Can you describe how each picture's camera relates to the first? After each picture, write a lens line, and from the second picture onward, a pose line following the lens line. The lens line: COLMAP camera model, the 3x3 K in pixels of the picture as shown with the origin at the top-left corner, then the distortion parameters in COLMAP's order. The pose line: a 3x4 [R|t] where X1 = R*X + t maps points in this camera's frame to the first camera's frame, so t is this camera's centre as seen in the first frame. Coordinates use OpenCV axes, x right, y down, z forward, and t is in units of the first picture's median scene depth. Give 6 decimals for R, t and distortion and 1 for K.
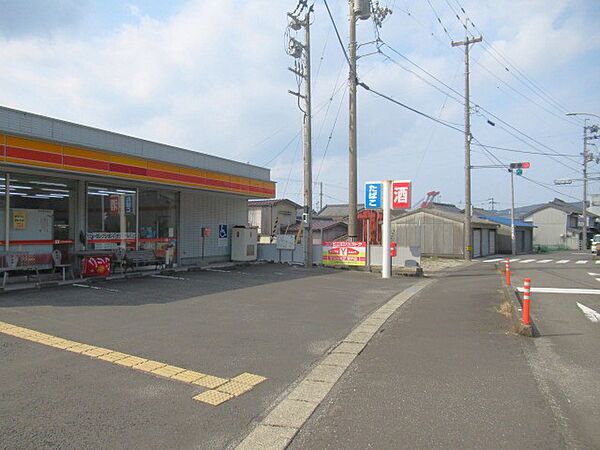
lens RADIAL K [[464.4, 0, 287.2], [0, 464.4, 230.0], [0, 0, 1]] dist [-0.028310, 0.021310]
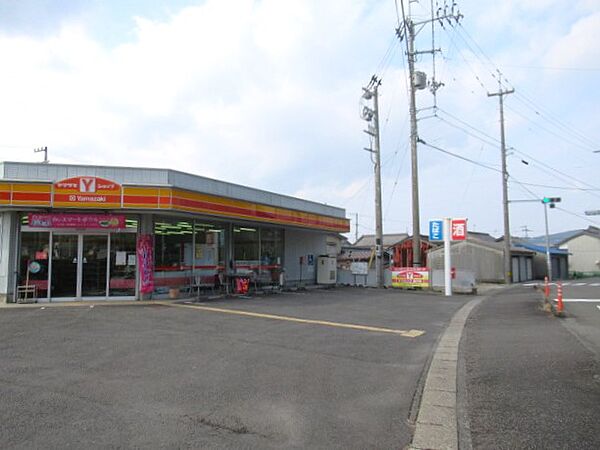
lens RADIAL K [[464.4, 0, 301.7], [0, 464.4, 228.5], [0, 0, 1]] dist [-0.028310, 0.021310]
pose [[0.999351, -0.010728, -0.034396, -0.118533], [0.008372, 0.997656, -0.067908, 0.003467], [0.035043, 0.067576, 0.997099, -0.238731]]
